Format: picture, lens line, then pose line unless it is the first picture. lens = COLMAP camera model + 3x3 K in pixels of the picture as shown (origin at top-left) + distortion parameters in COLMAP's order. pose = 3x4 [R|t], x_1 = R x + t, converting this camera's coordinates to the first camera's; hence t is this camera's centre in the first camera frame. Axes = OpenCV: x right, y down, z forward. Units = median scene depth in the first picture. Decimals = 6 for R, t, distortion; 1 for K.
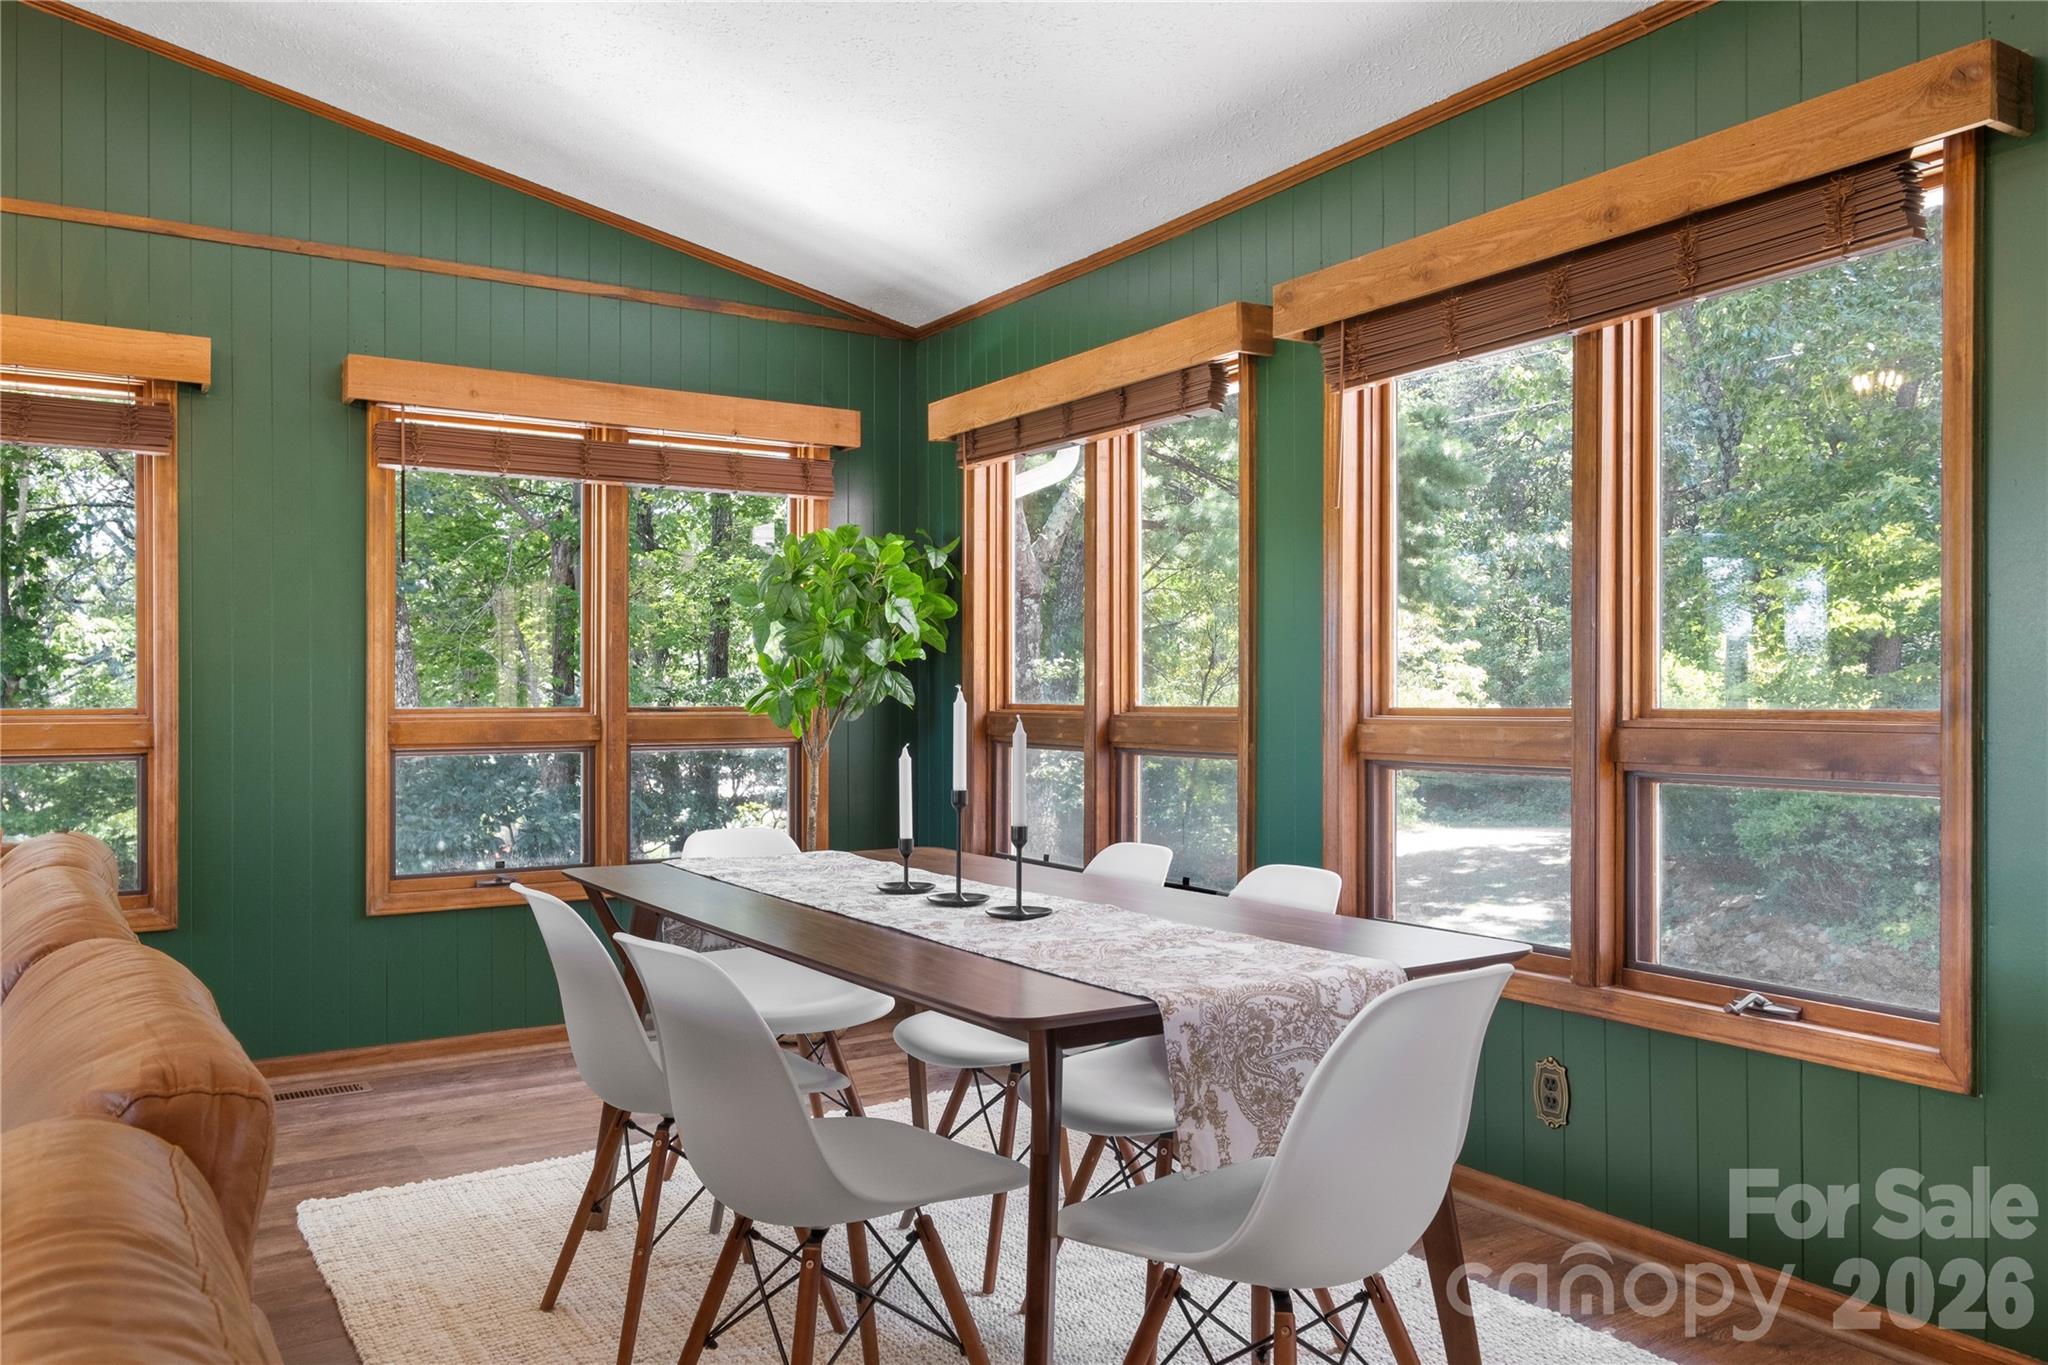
lens RADIAL K [[1504.1, 0, 1039.1], [0, 1504.1, 694.9], [0, 0, 1]] dist [0.001965, 0.008657]
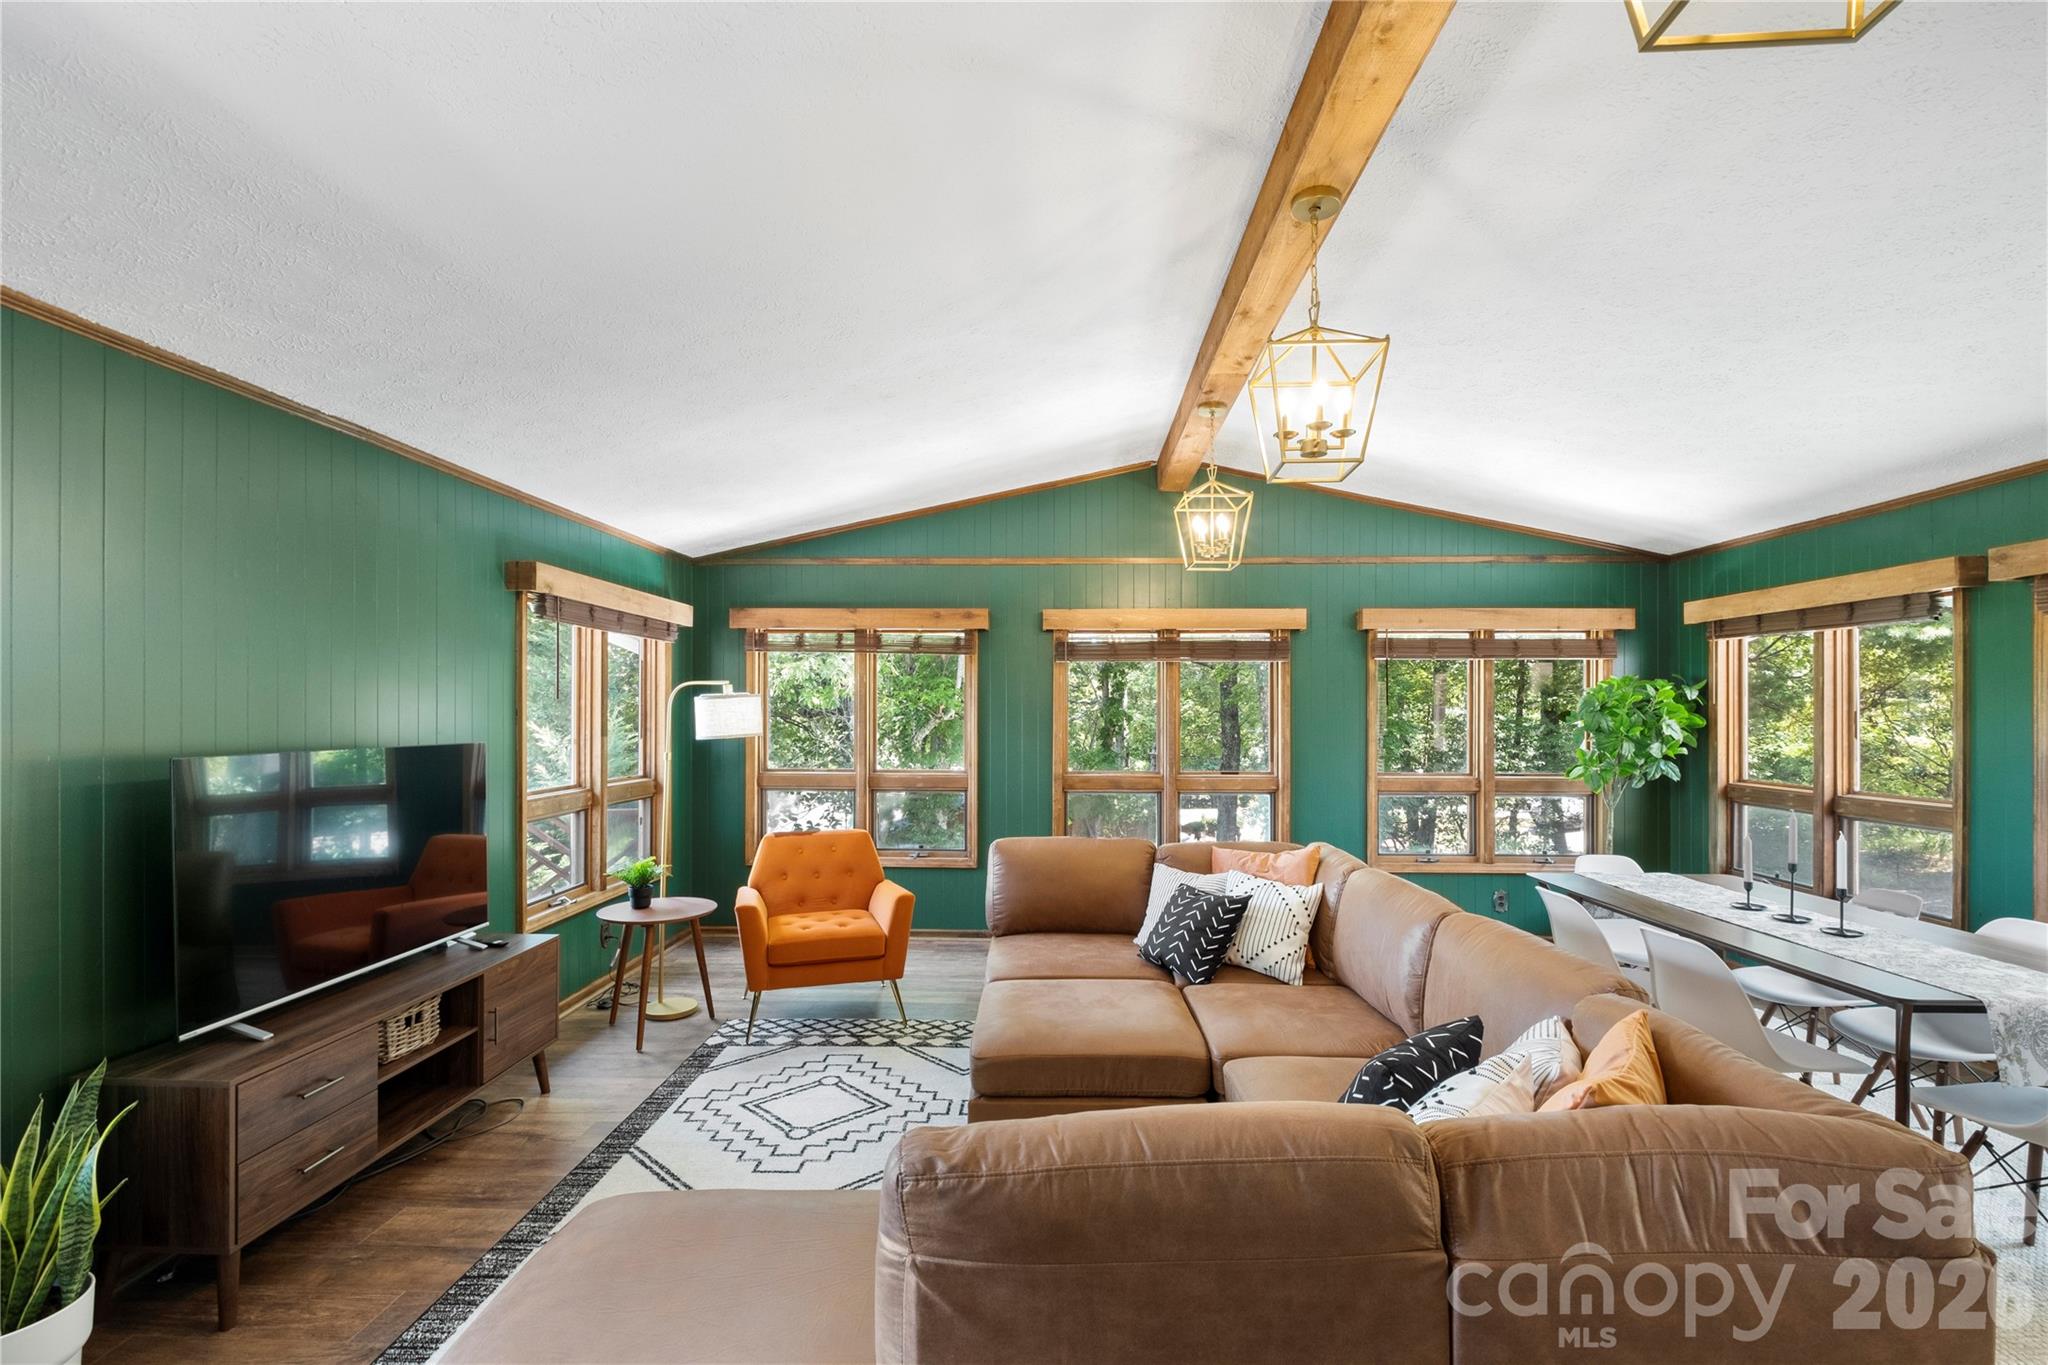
lens RADIAL K [[903.3, 0, 1032.1], [0, 903.3, 704.5], [0, 0, 1]] dist [0.006080, -0.006304]
pose [[0.825501, -0.003427, -0.564390, -0.129483], [-0.001031, 0.999971, -0.007579, -0.084634], [0.564400, 0.006839, 0.825473, -0.337084]]
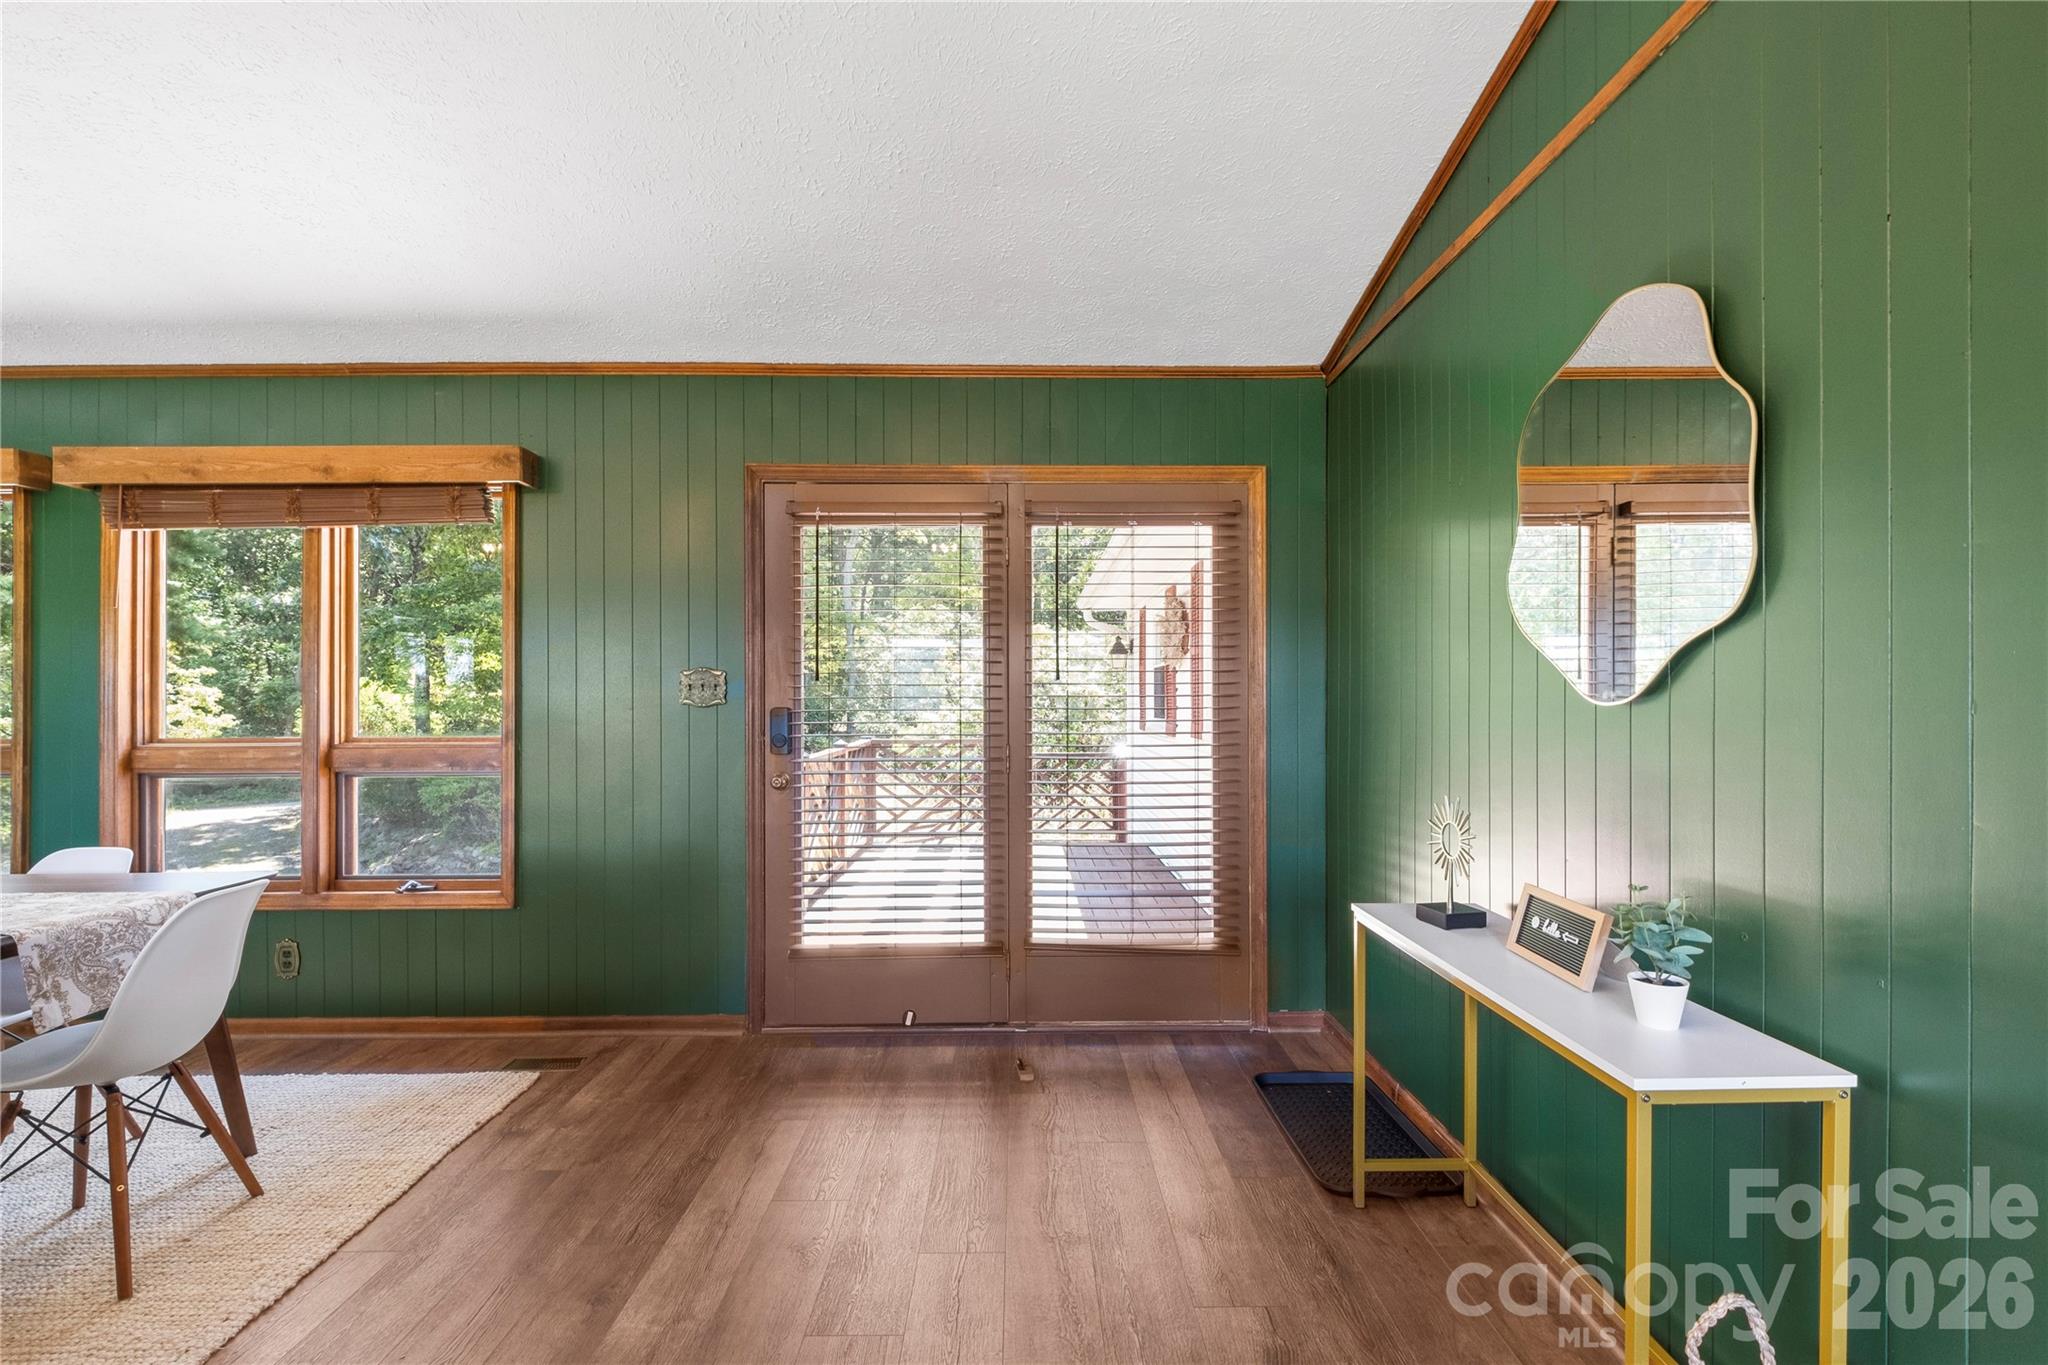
lens RADIAL K [[903.3, 0, 1014.1], [0, 903.3, 703.2], [0, 0, 1]] dist [0.006080, -0.006304]
pose [[0.531285, 0.000389, 0.847193, -0.075532], [0.001390, 0.999998, -0.001331, -0.022234], [-0.847192, 0.001885, 0.531283, -0.204355]]
